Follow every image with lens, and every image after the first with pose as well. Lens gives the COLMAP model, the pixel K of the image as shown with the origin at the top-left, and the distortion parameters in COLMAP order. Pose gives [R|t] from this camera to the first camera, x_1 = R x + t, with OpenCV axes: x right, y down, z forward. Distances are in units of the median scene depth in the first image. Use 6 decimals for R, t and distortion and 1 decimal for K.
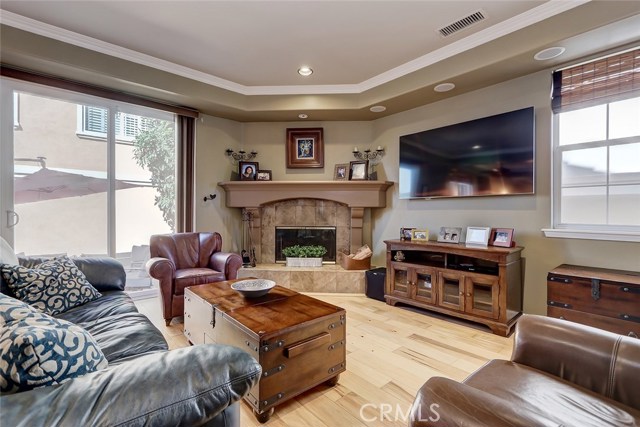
lens RADIAL K [[299.3, 0, 315.9], [0, 299.3, 213.2], [0, 0, 1]] dist [0.009753, -0.002419]
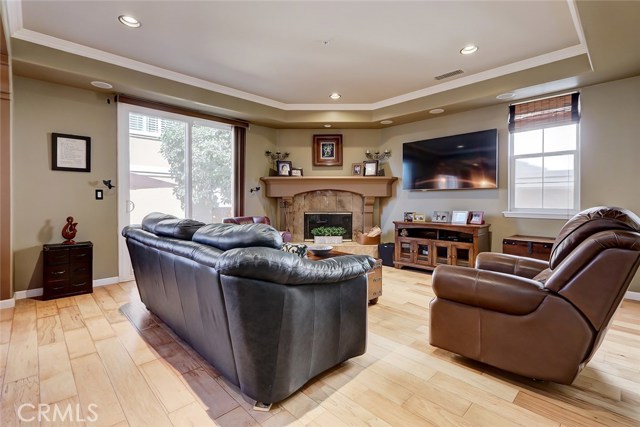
lens RADIAL K [[299.3, 0, 318.8], [0, 299.3, 202.9], [0, 0, 1]] dist [0.009753, -0.002419]
pose [[0.998900, -0.002635, 0.046811, -0.141988], [0.002461, 0.999990, 0.003764, 0.000729], [-0.046820, -0.003644, 0.998897, -0.281663]]
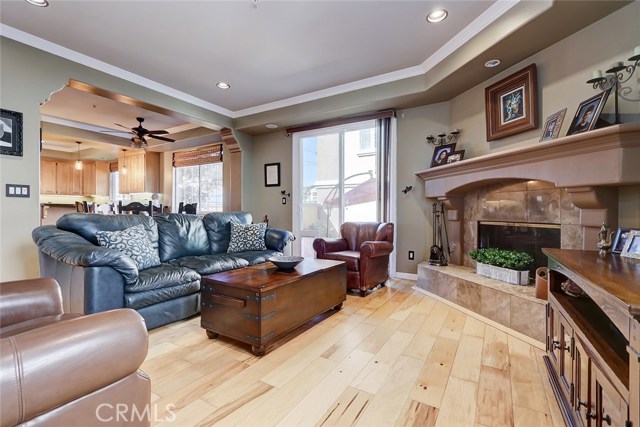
lens RADIAL K [[299.3, 0, 318.3], [0, 299.3, 211.4], [0, 0, 1]] dist [0.009753, -0.002419]
pose [[0.286260, -0.004501, -0.958141, 0.518040], [-0.004401, 0.999972, -0.006013, 0.028762], [0.958142, 0.005938, 0.286233, 0.412361]]
